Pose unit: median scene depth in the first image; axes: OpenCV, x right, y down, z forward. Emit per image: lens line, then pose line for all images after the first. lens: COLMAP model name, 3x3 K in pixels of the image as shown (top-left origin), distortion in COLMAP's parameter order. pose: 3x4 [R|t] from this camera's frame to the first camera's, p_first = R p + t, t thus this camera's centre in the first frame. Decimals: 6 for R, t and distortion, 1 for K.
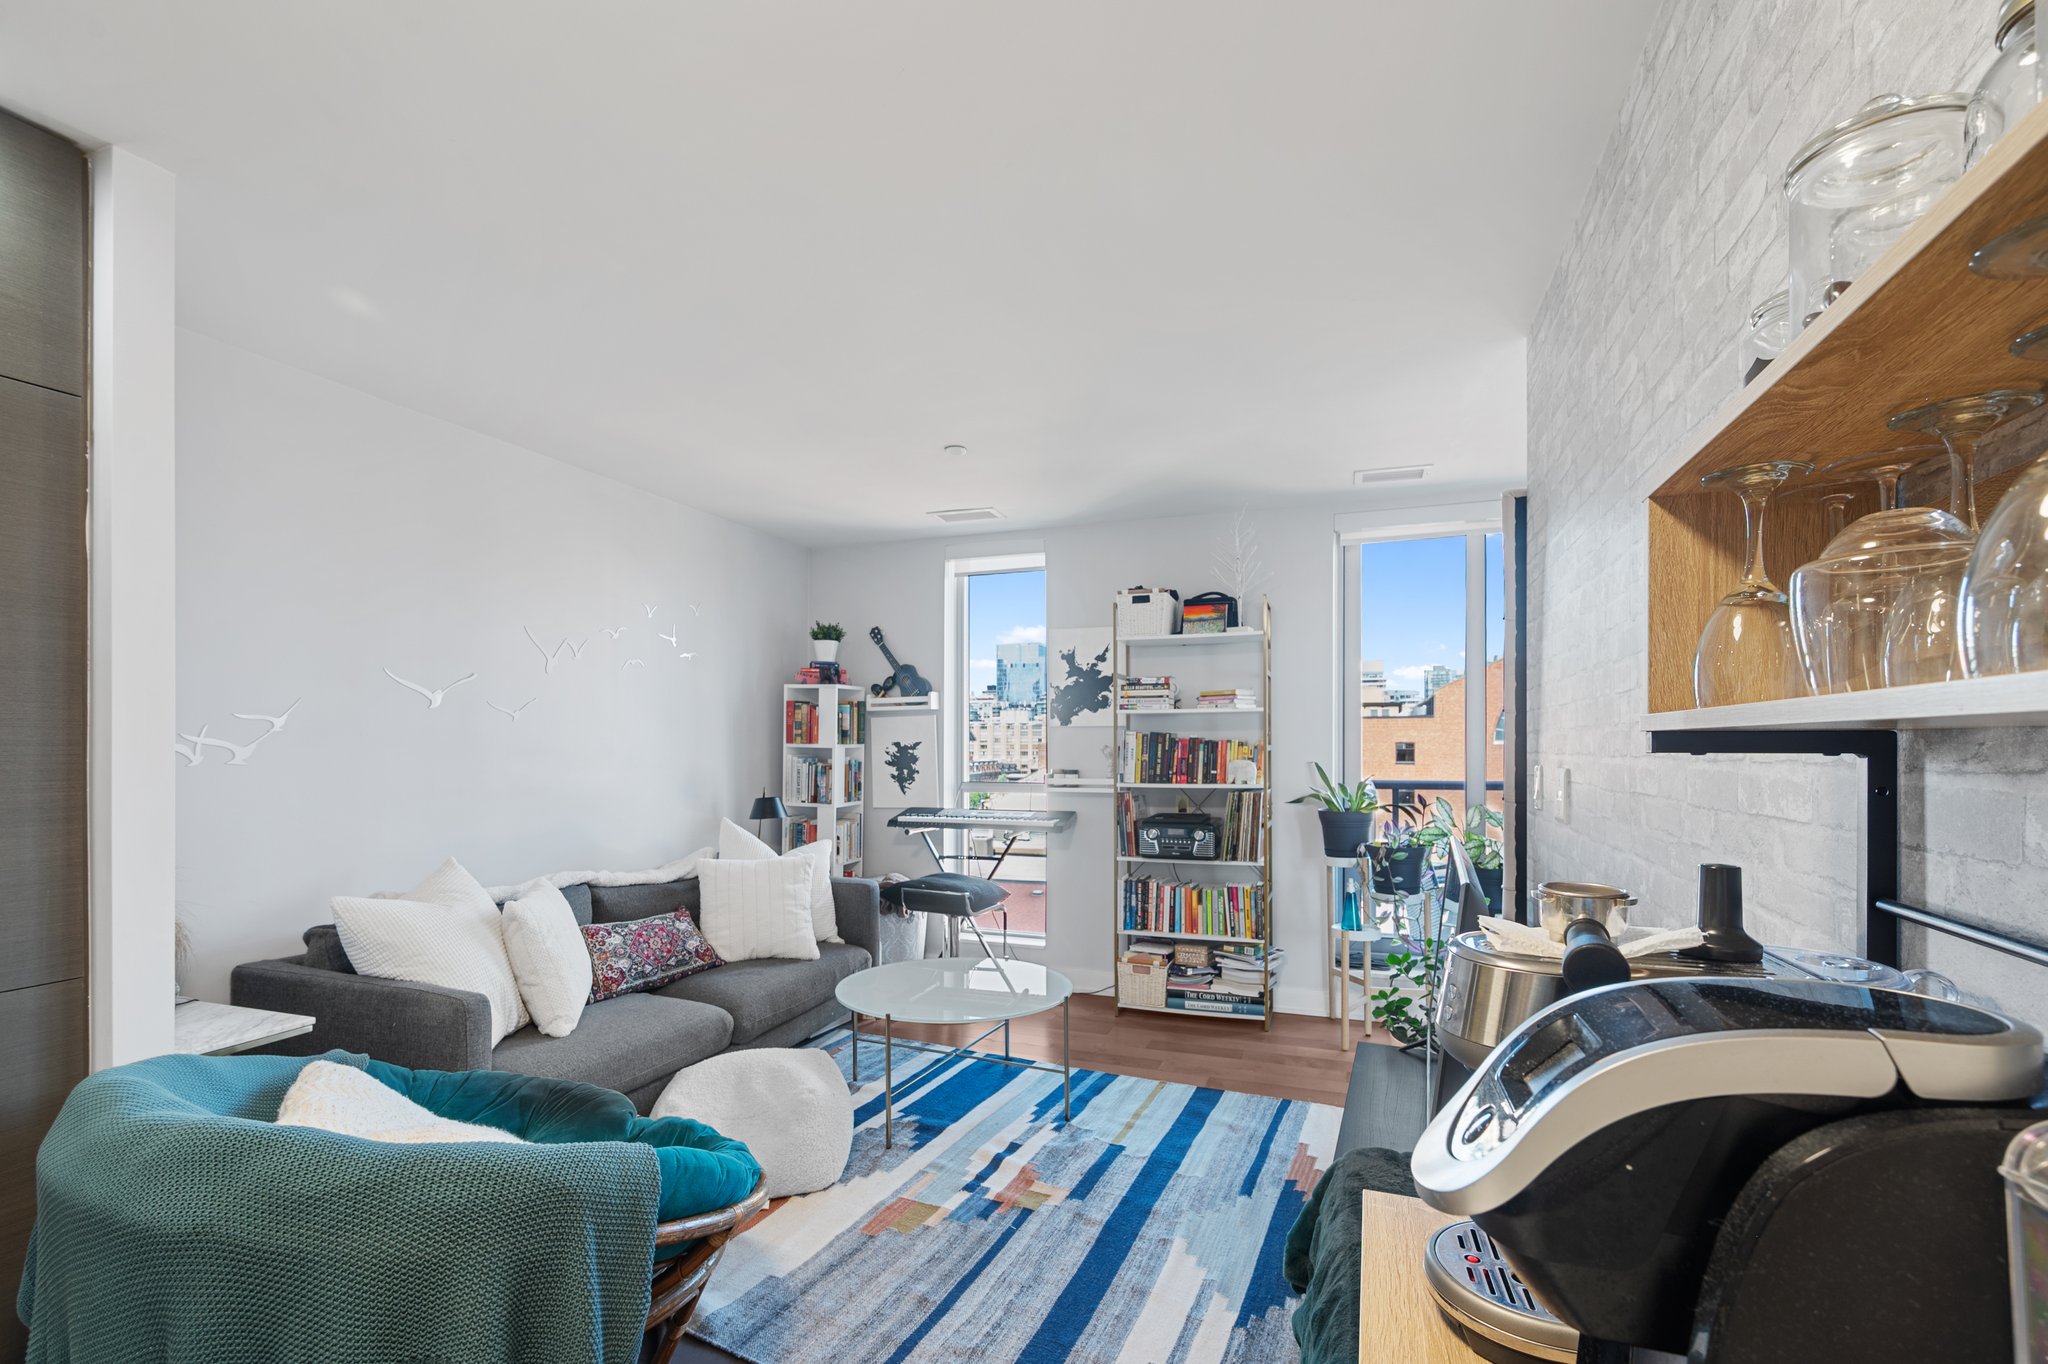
lens RADIAL K [[915.9, 0, 1021.1], [0, 915.9, 743.1], [0, 0, 1]] dist [0.001830, 0.000145]
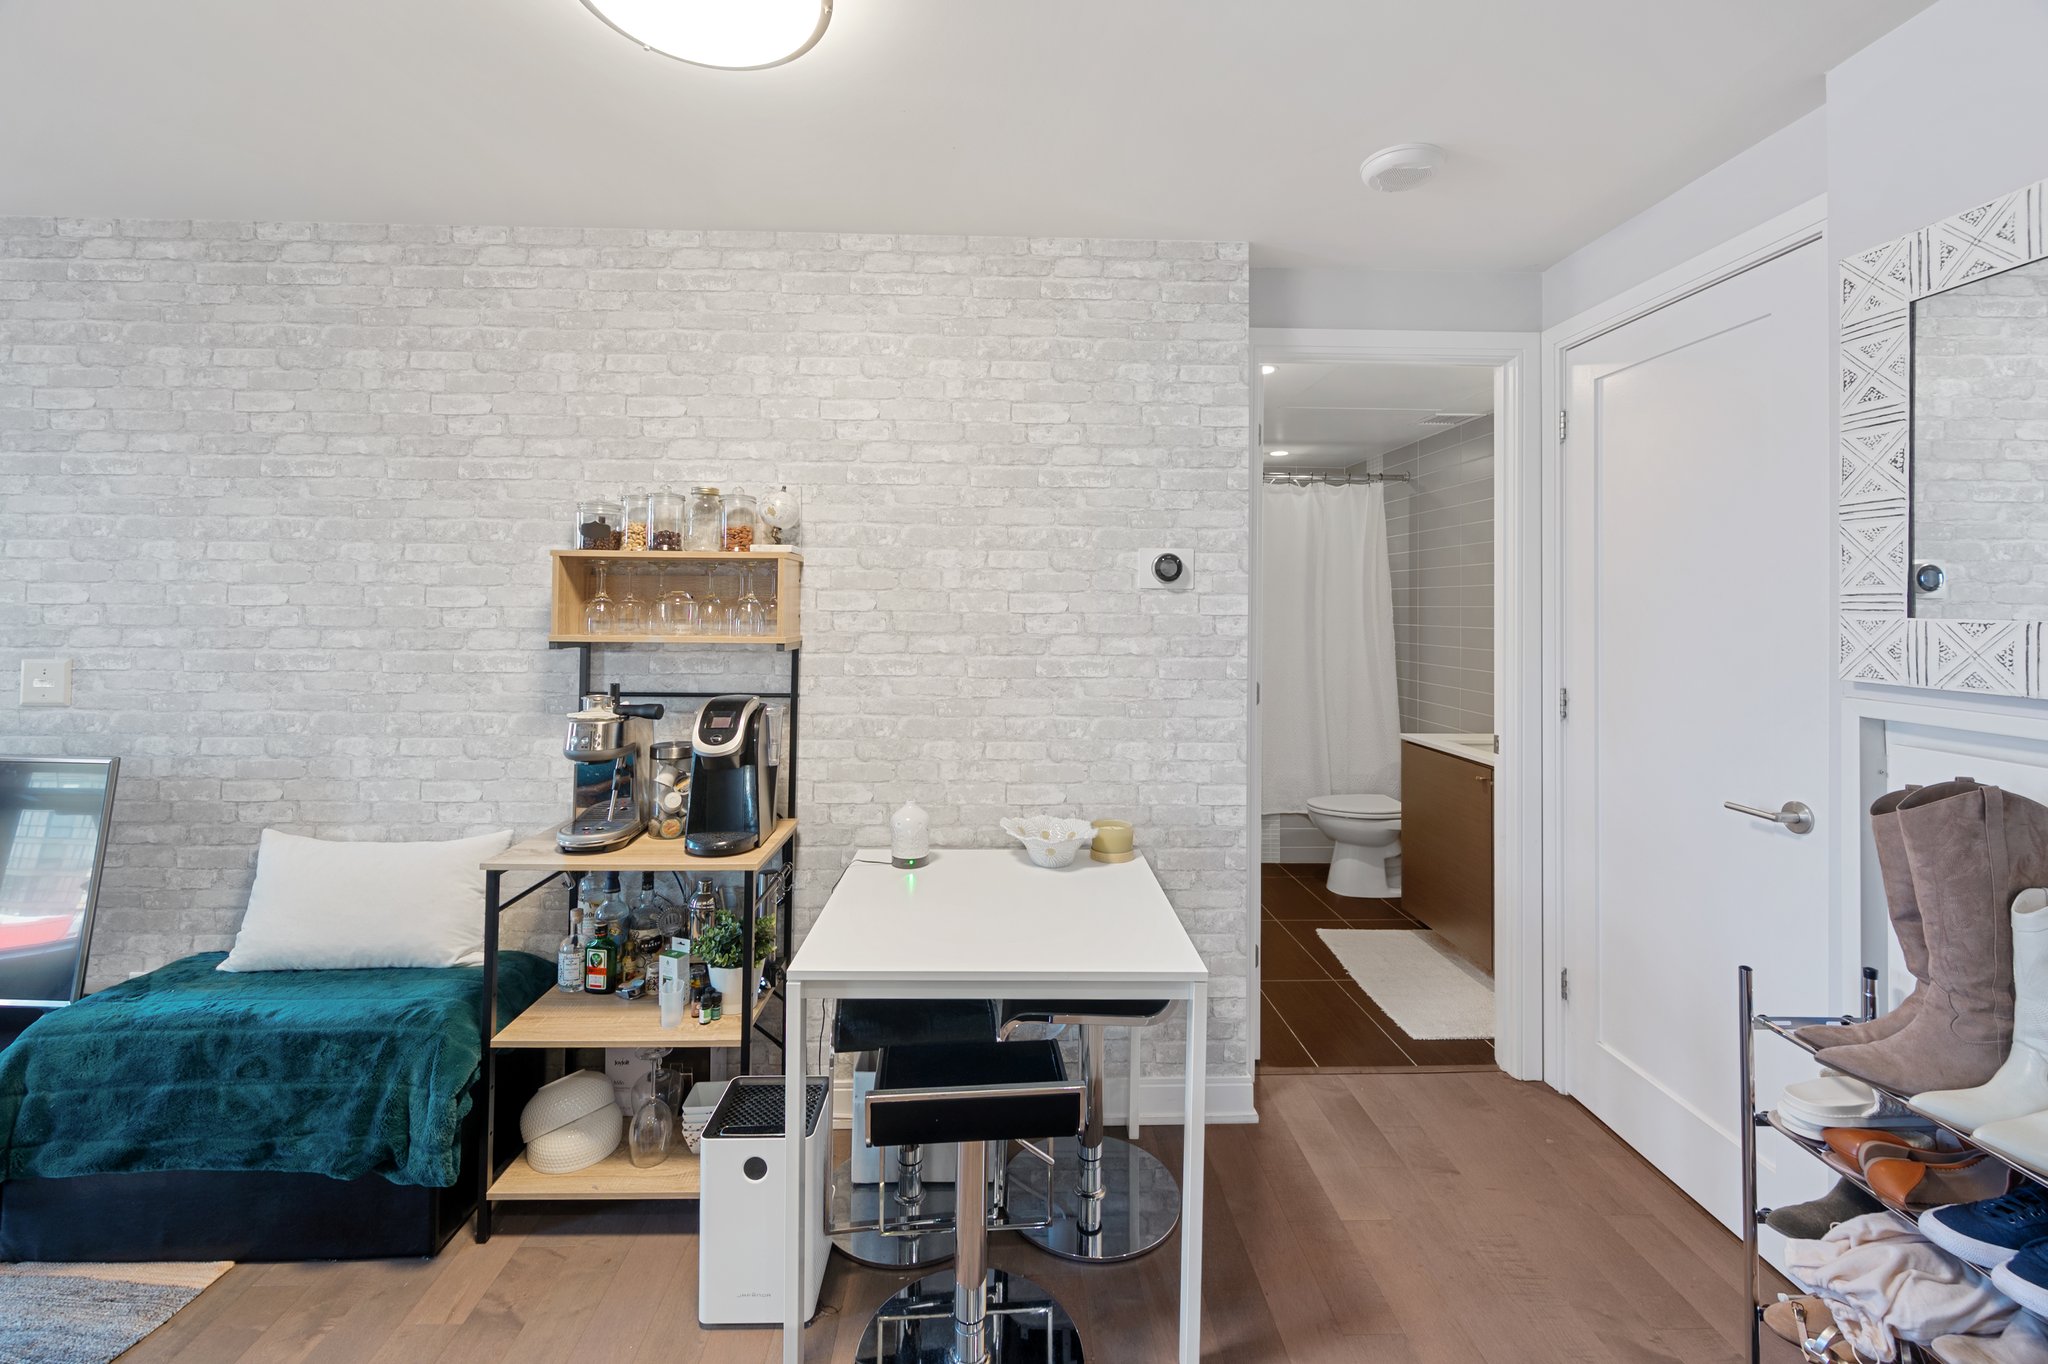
lens RADIAL K [[844.3, 0, 1015.0], [0, 844.3, 588.4], [0, 0, 1]] dist [0.000268, -0.000560]
pose [[-0.380919, 0.017894, 0.924435, -0.427202], [-0.011211, 0.999650, -0.023969, -0.024618], [-0.924540, -0.019494, -0.380585, 0.139341]]
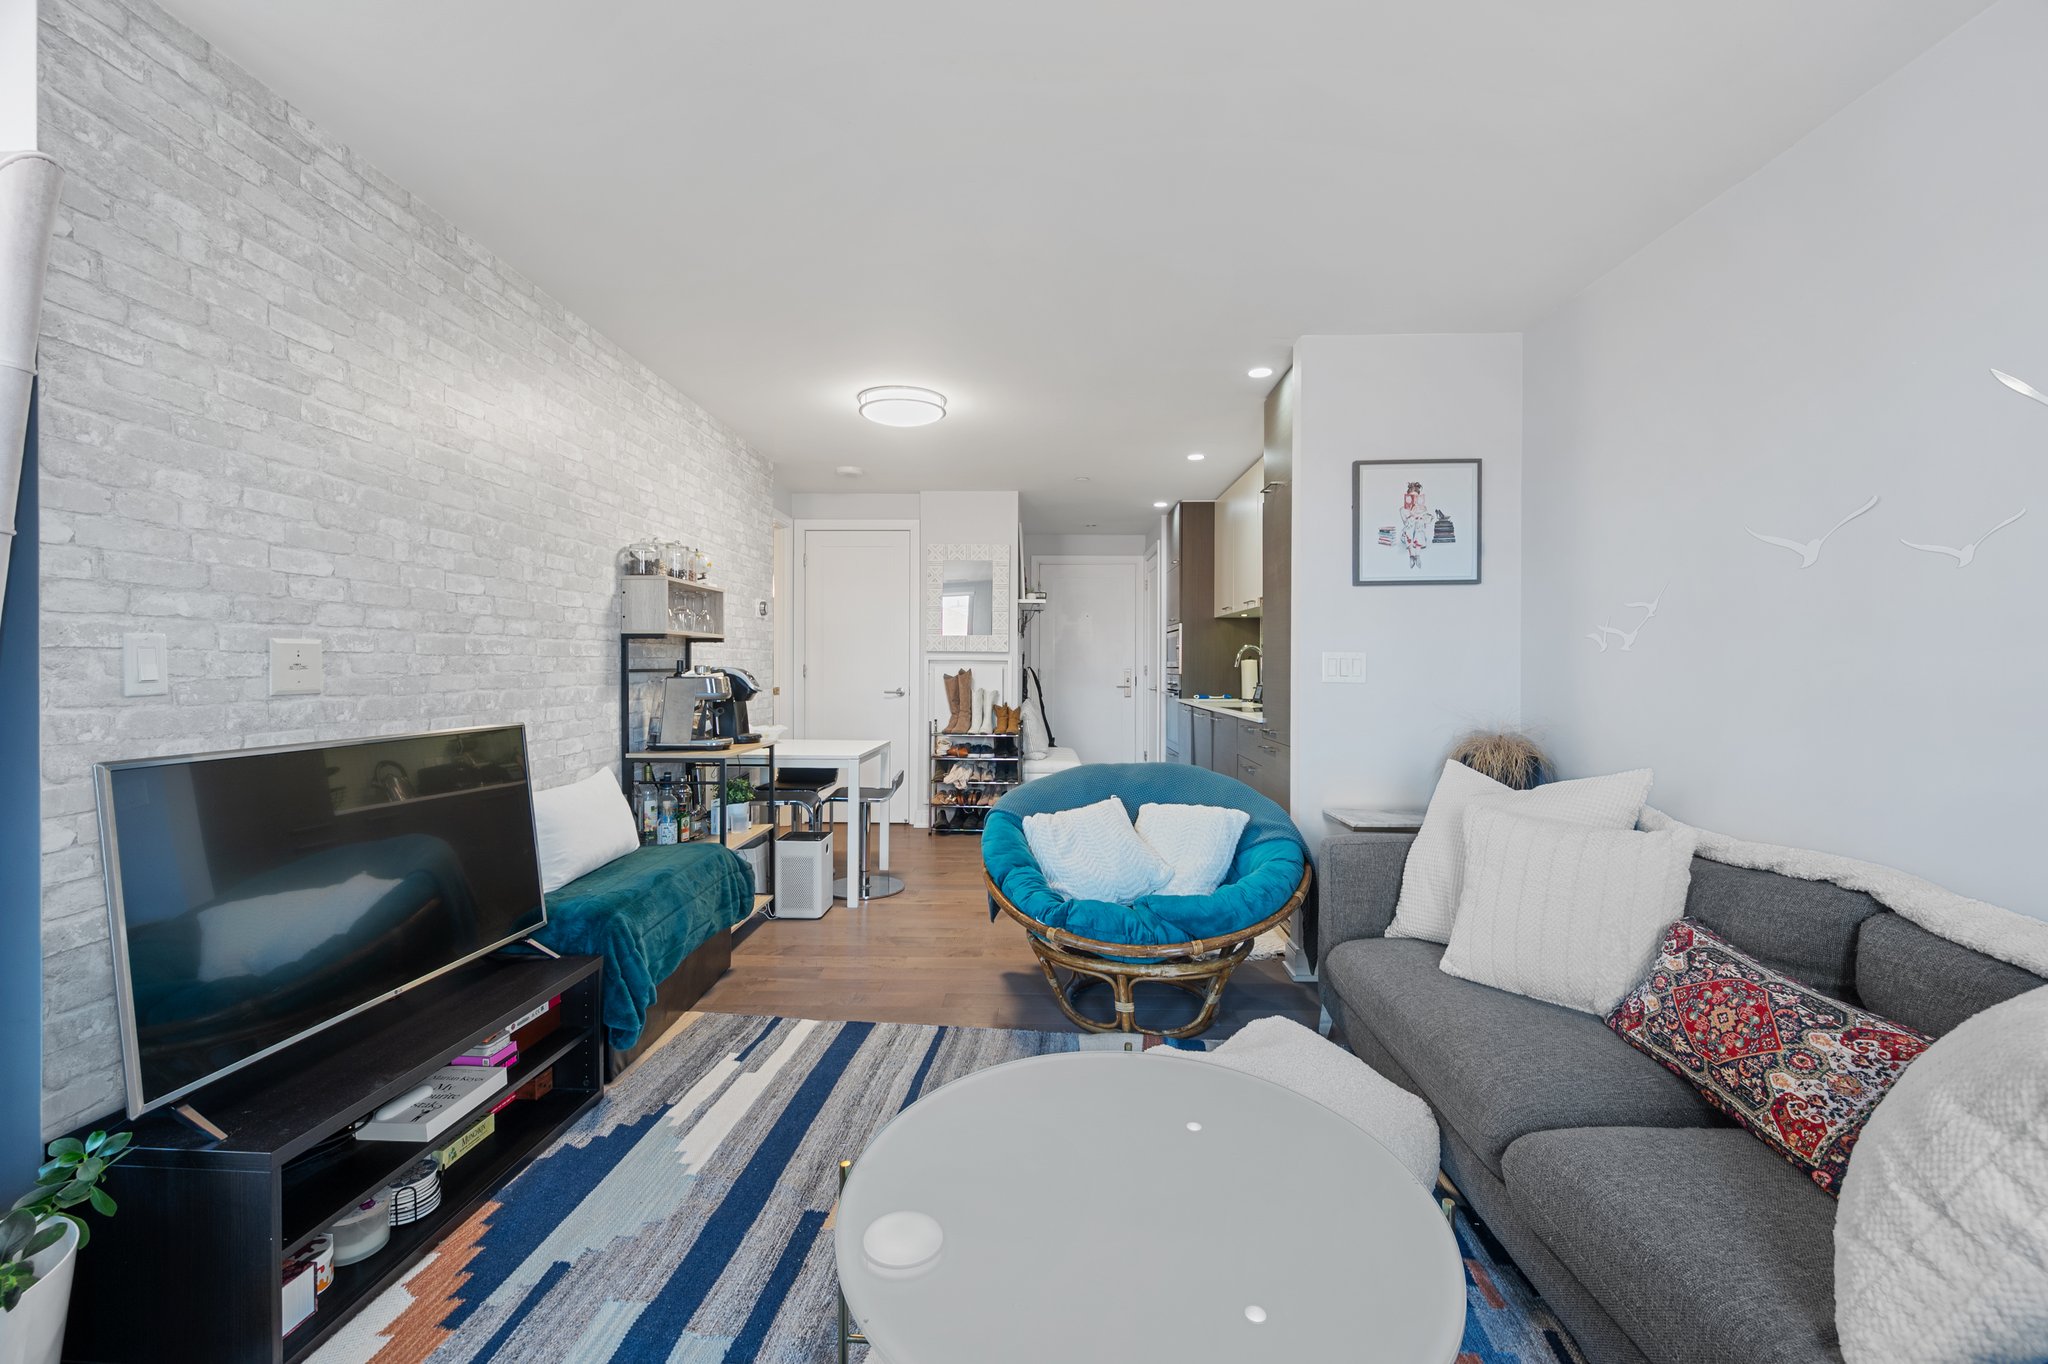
lens RADIAL K [[819.1, 0, 1025.2], [0, 819.1, 671.1], [0, 0, 1]] dist [0.000614, 0.000328]
pose [[-0.943557, -0.001016, -0.331209, 0.074103], [-0.003168, 0.999977, 0.005958, 0.027117], [0.331195, 0.006671, -0.943539, 1.036728]]
